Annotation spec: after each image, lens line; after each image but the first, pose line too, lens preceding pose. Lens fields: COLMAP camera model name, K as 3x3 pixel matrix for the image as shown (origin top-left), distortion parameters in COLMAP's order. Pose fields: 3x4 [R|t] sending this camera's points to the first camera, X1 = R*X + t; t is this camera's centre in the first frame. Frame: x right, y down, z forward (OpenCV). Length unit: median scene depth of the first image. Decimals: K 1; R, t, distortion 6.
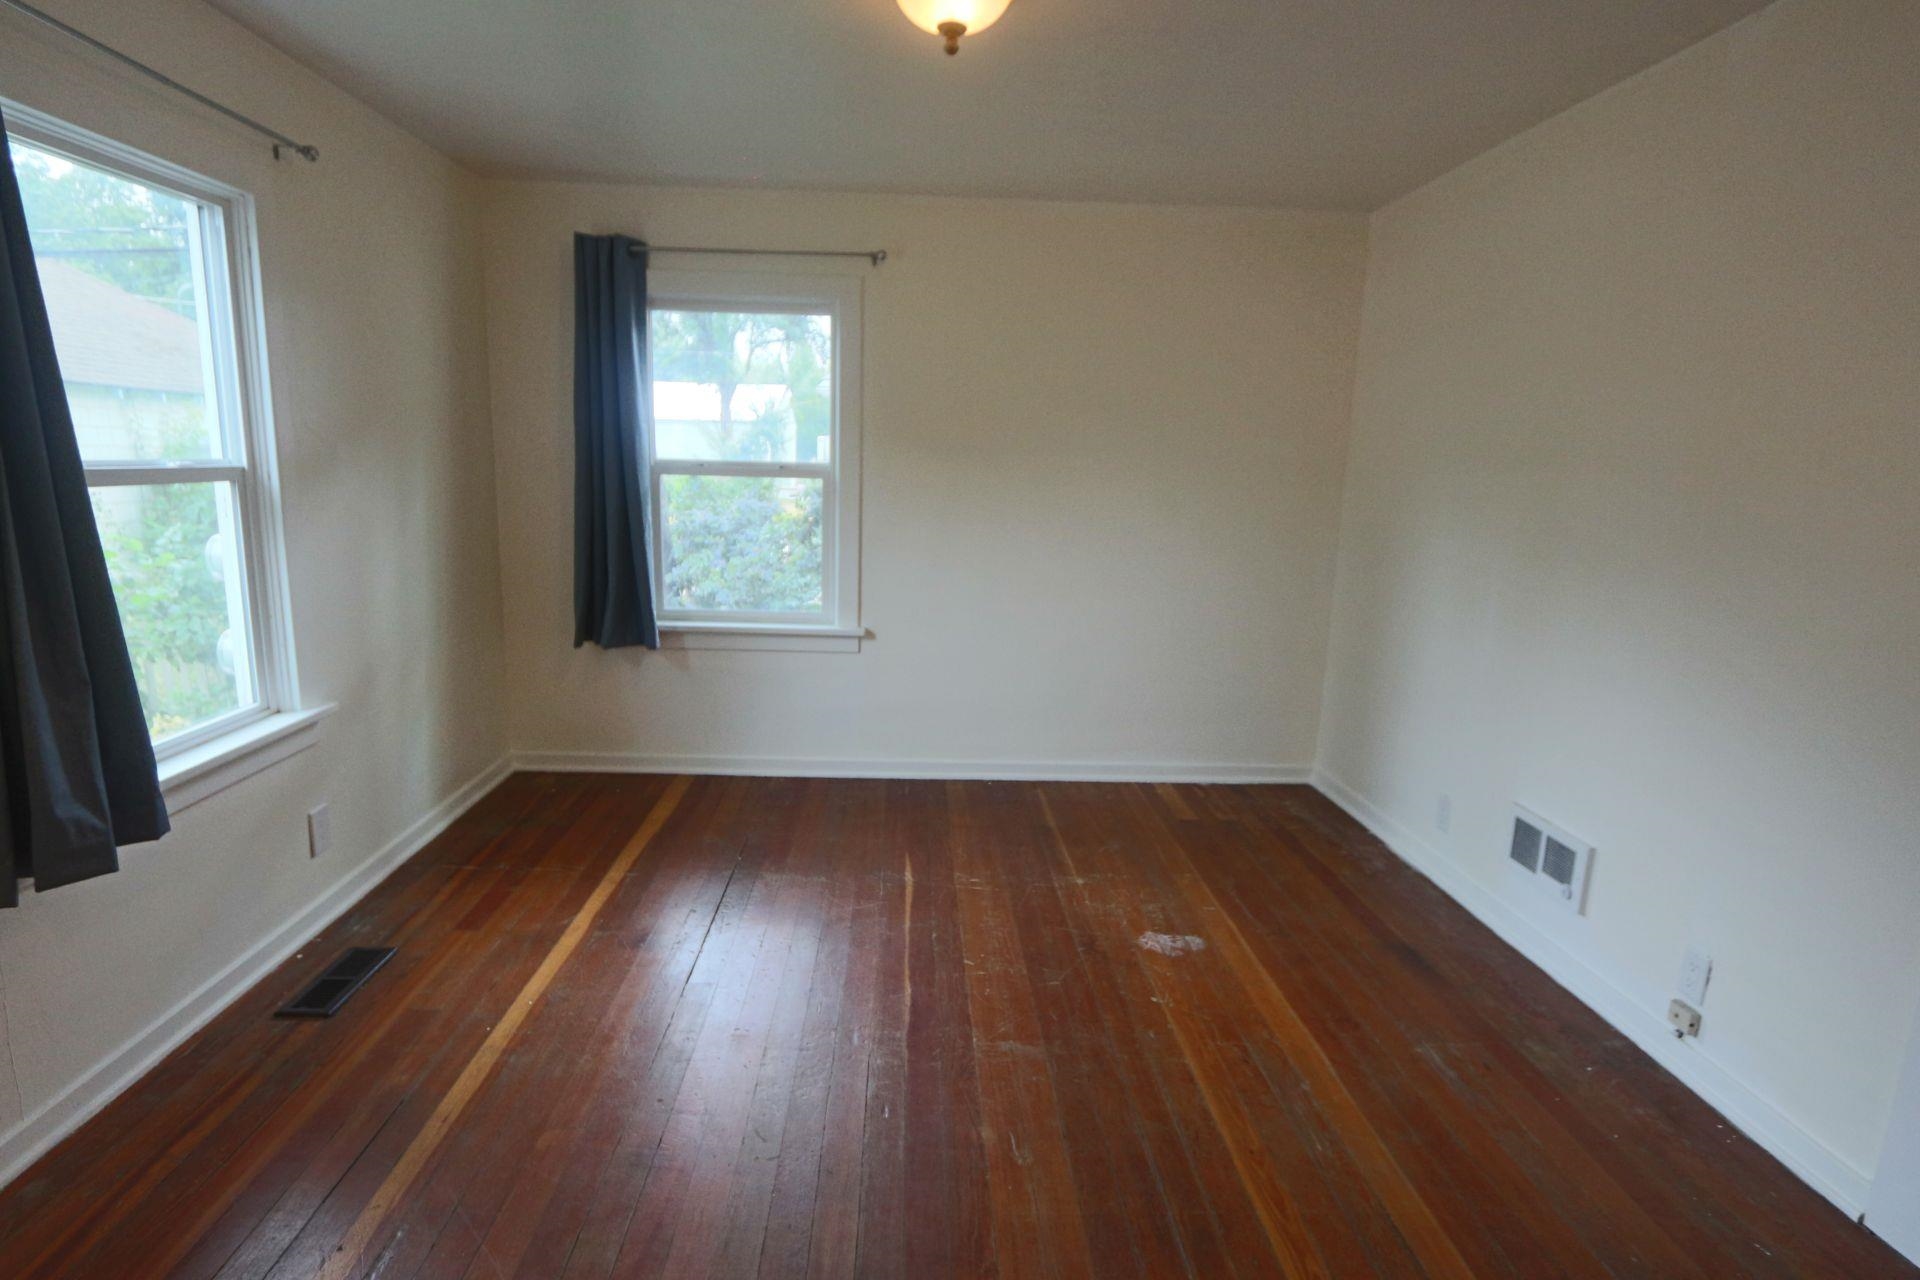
lens RADIAL K [[981.9, 0, 960.0], [0, 981.9, 640.0], [0, 0, 1]] dist [-0.032518, 0.000214]
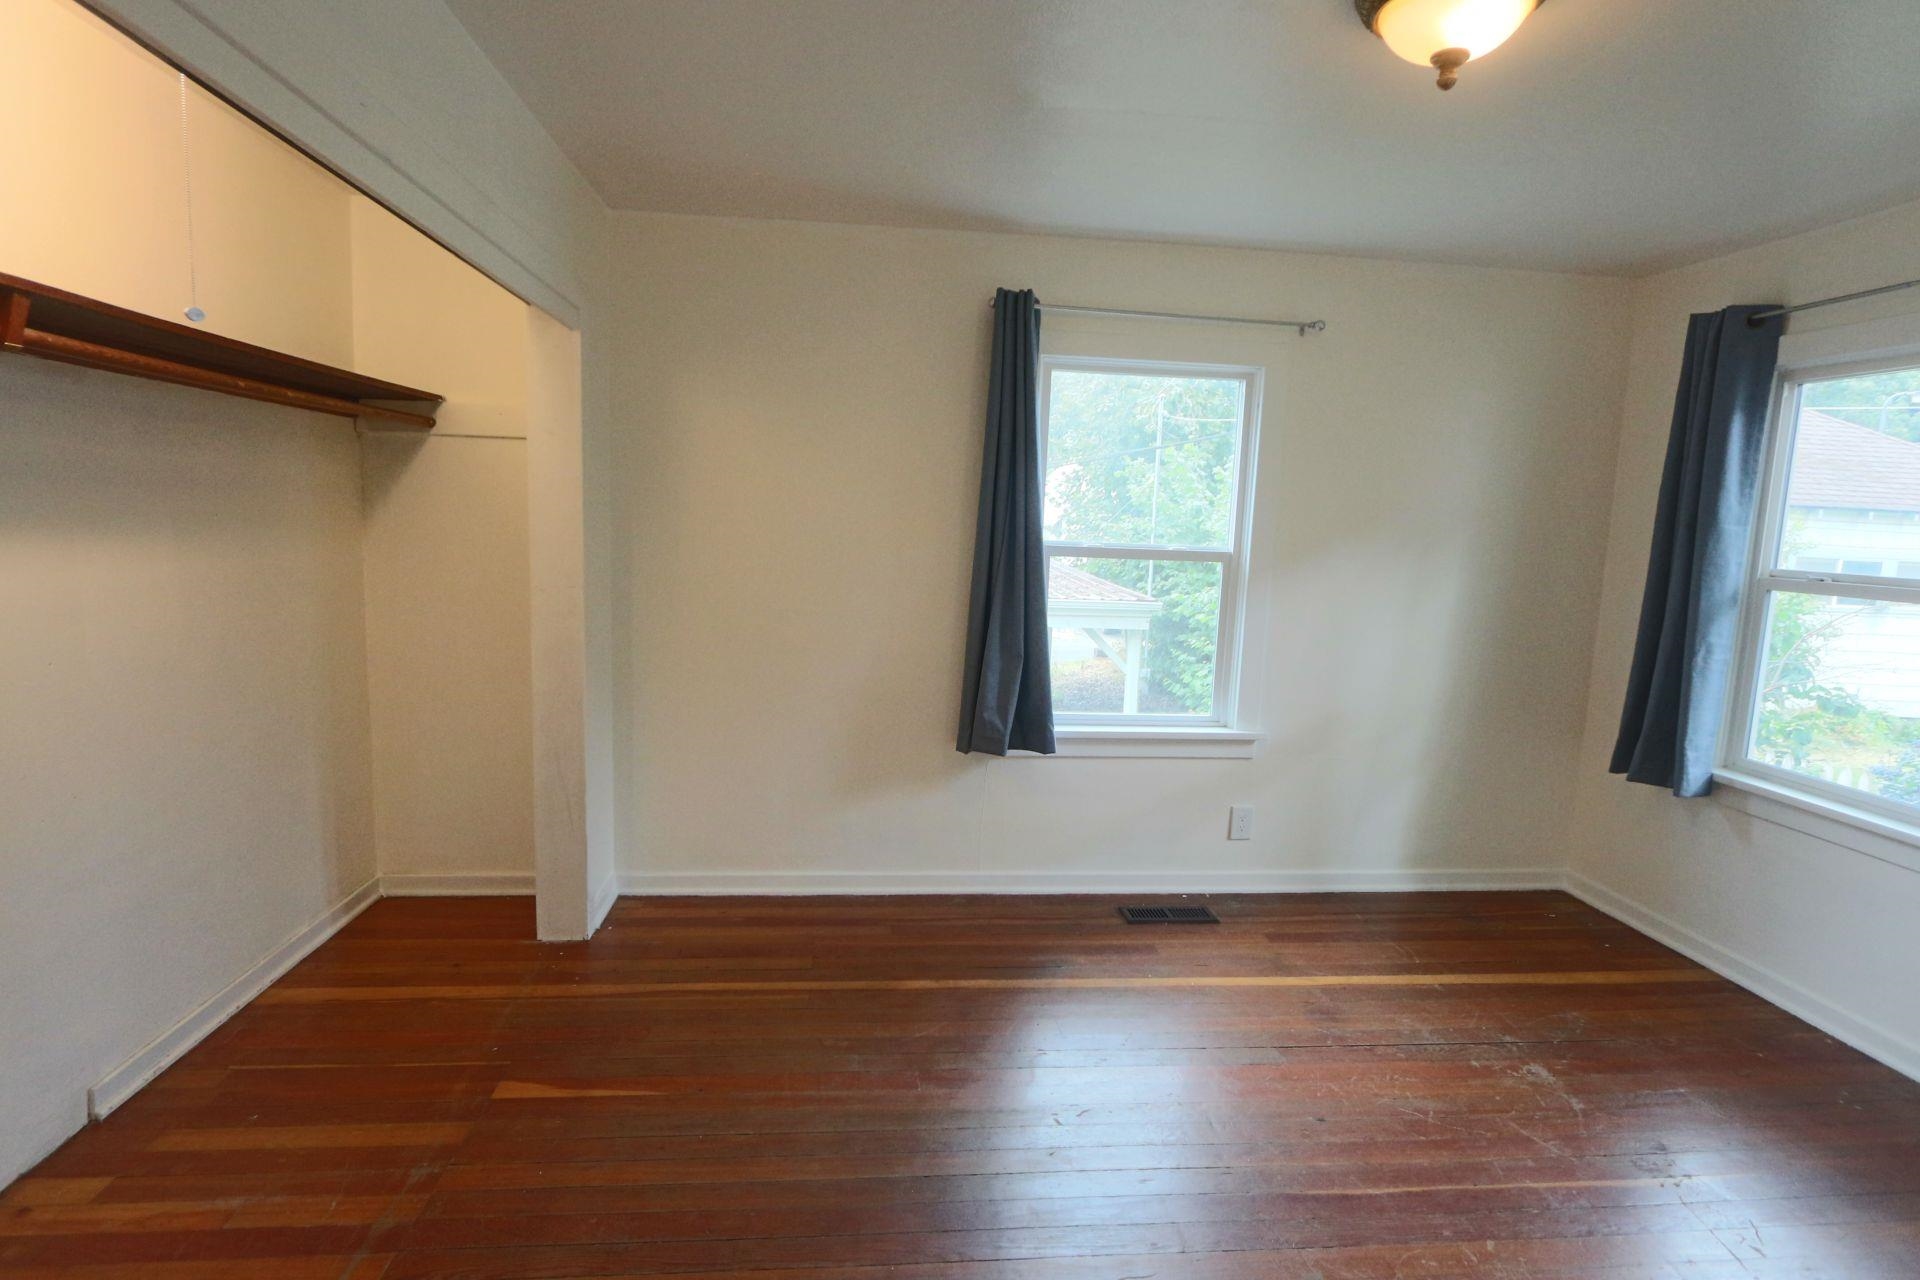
lens RADIAL K [[986.6, 0, 948.4], [0, 986.6, 649.0], [0, 0, 1]] dist [-0.014028, 0.000696]
pose [[0.052113, 0.110269, -0.992535, 0.689186], [-0.217112, 0.971363, 0.096517, -0.087207], [0.974755, 0.210462, 0.074561, 0.478939]]
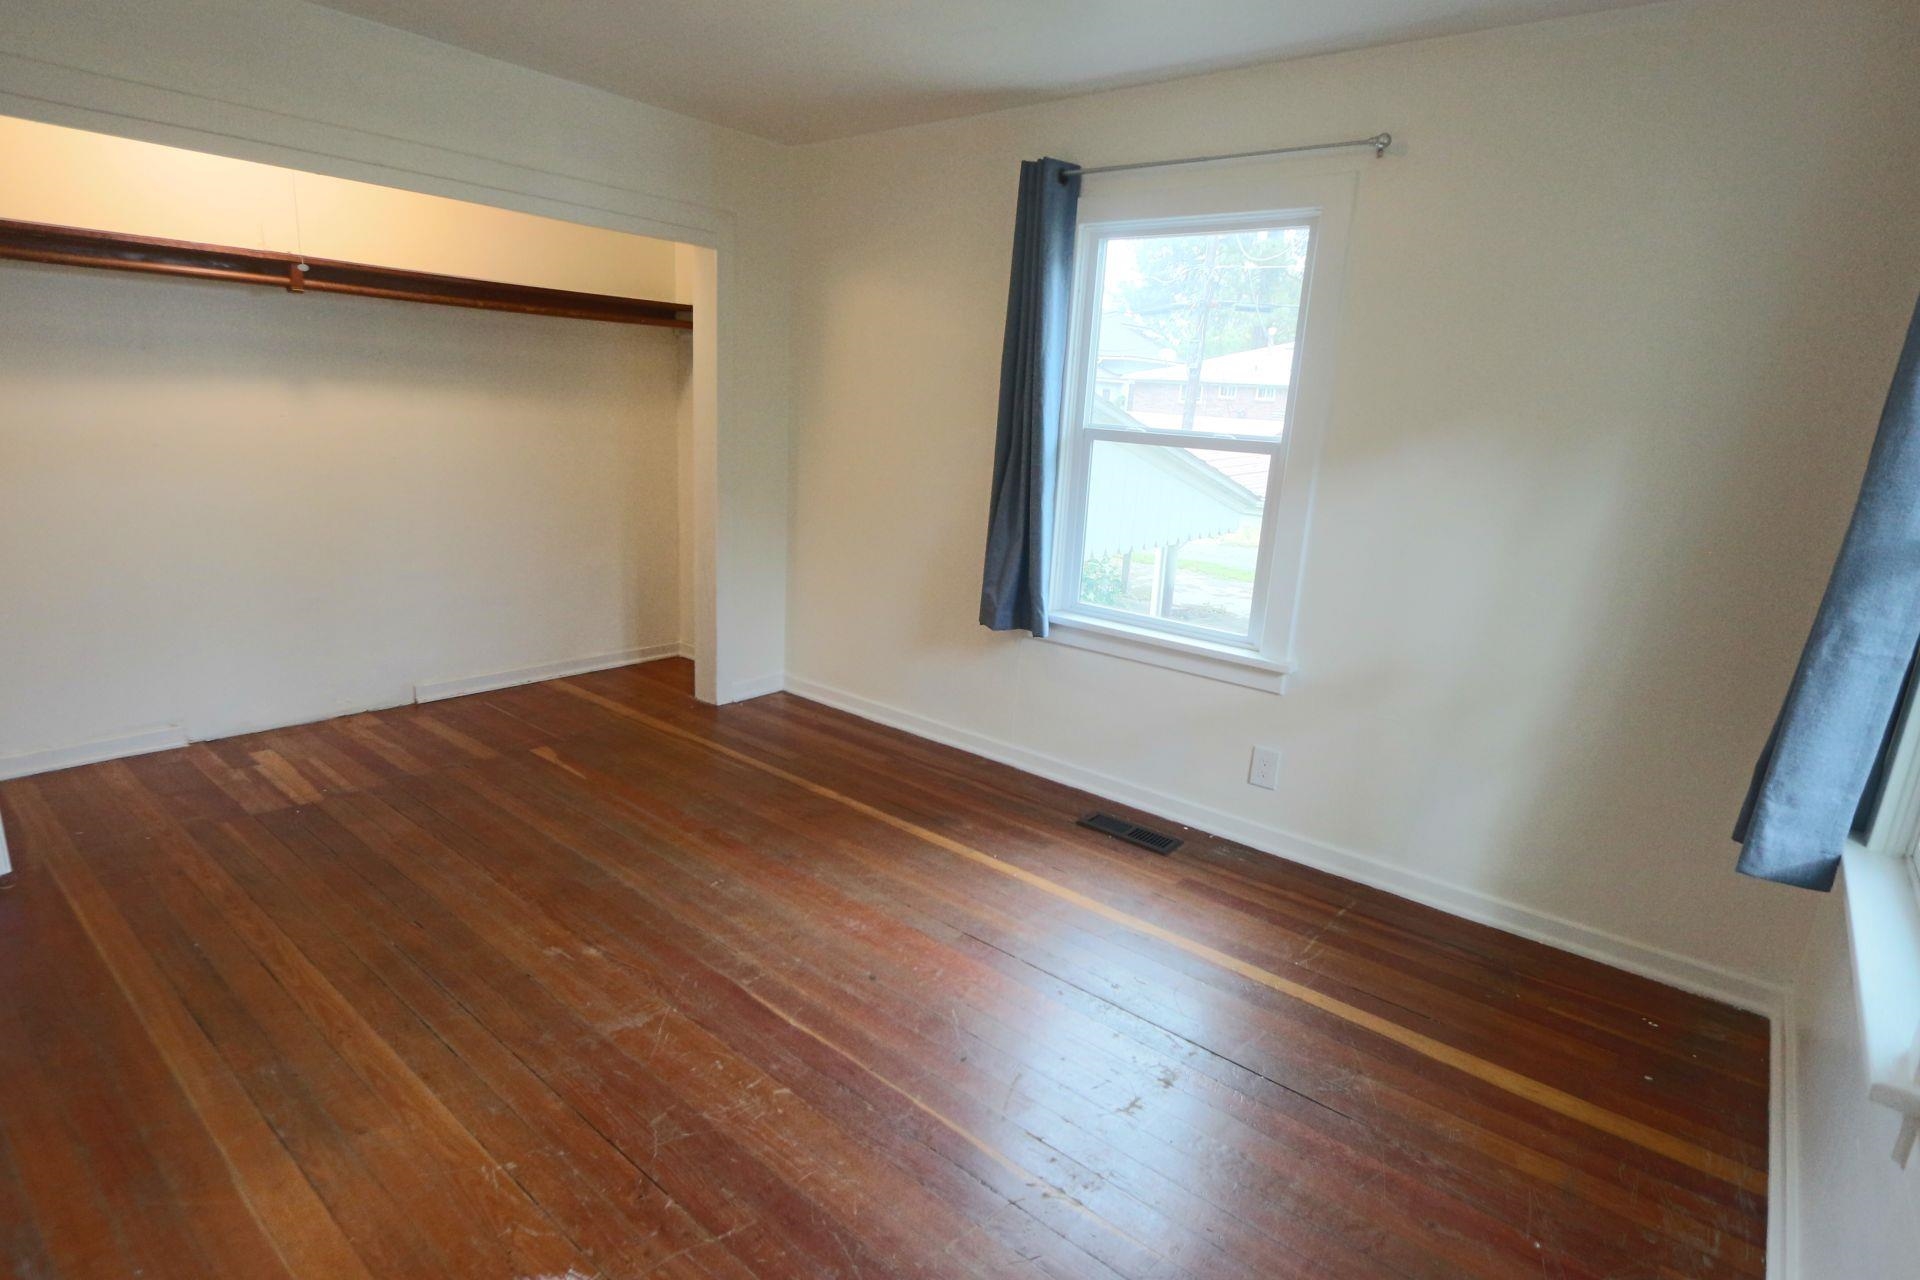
lens RADIAL K [[986.6, 0, 948.4], [0, 986.6, 649.0], [0, 0, 1]] dist [-0.014028, 0.000696]
pose [[-0.673188, 0.118413, -0.729929, 0.443555], [-0.206985, 0.917463, 0.339732, -0.264022], [0.709912, 0.379788, -0.593116, 1.458185]]
